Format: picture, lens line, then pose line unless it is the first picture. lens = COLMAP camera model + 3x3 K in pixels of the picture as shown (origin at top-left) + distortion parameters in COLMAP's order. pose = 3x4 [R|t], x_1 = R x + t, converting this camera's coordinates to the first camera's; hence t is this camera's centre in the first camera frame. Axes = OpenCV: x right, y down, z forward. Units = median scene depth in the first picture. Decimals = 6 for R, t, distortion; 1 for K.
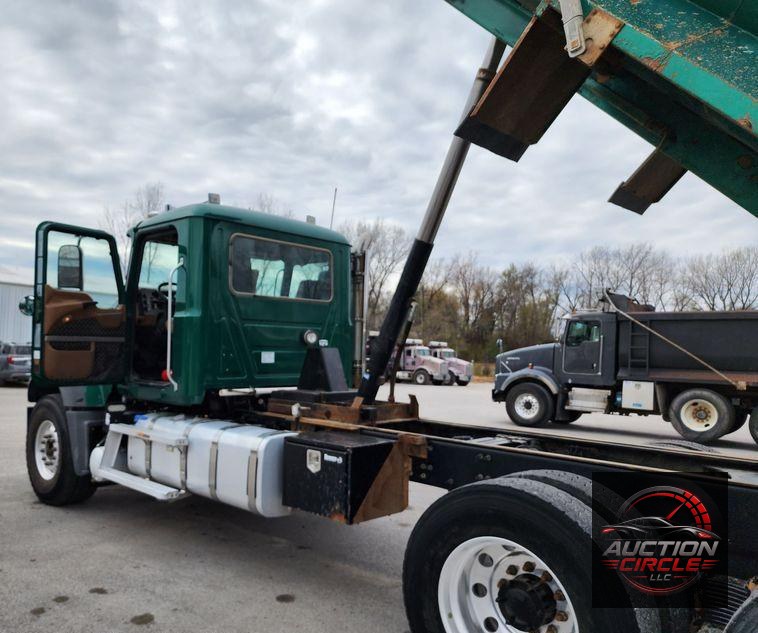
lens RADIAL K [[602.3, 0, 328.9], [0, 602.3, 347.8], [0, 0, 1]] dist [0.057222, -0.003518]
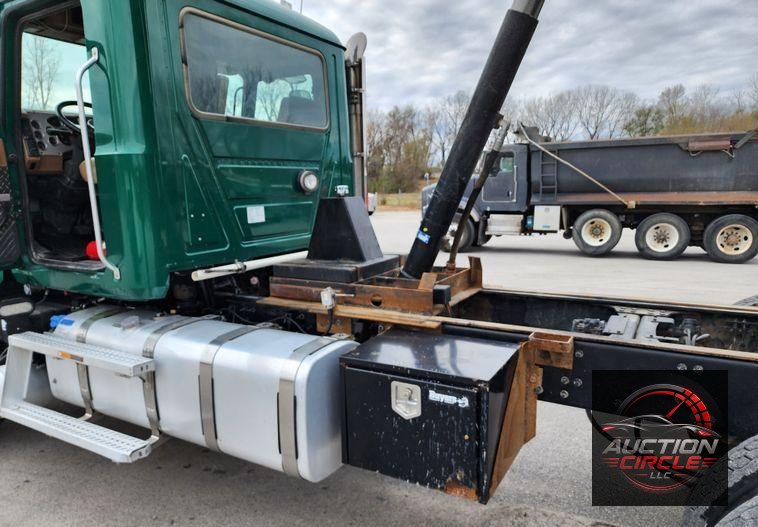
lens RADIAL K [[506.8, 0, 377.5], [0, 506.8, 283.6], [0, 0, 1]] dist [0.058798, -0.052791]
pose [[0.965330, -0.092861, 0.243957, -0.115293], [0.043829, 0.978976, 0.199211, -0.015852], [-0.257327, -0.181612, 0.949105, 0.401015]]
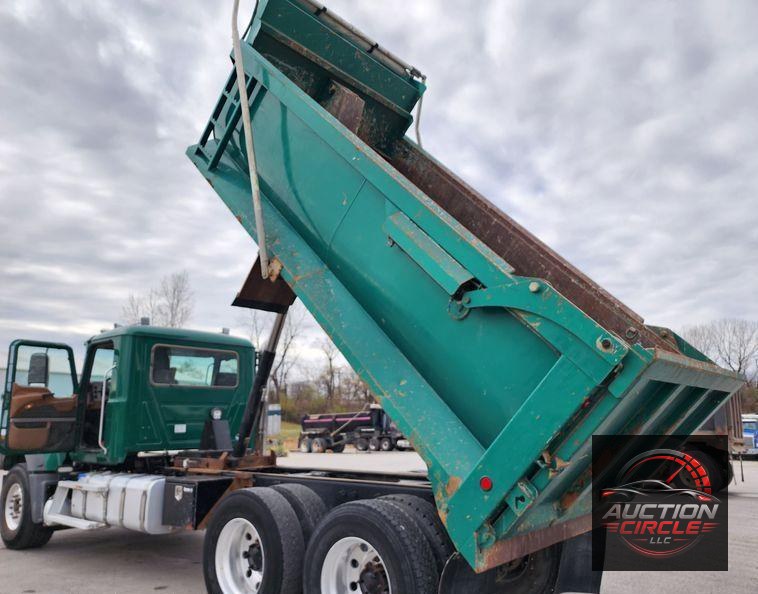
lens RADIAL K [[569.2, 0, 412.1], [0, 569.2, 341.0], [0, 0, 1]] dist [0.071669, -0.033959]
pose [[0.995051, -0.014451, 0.098311, 0.314867], [0.027909, 0.990188, -0.136926, 0.012727], [-0.095367, 0.138992, 0.985691, -0.433609]]
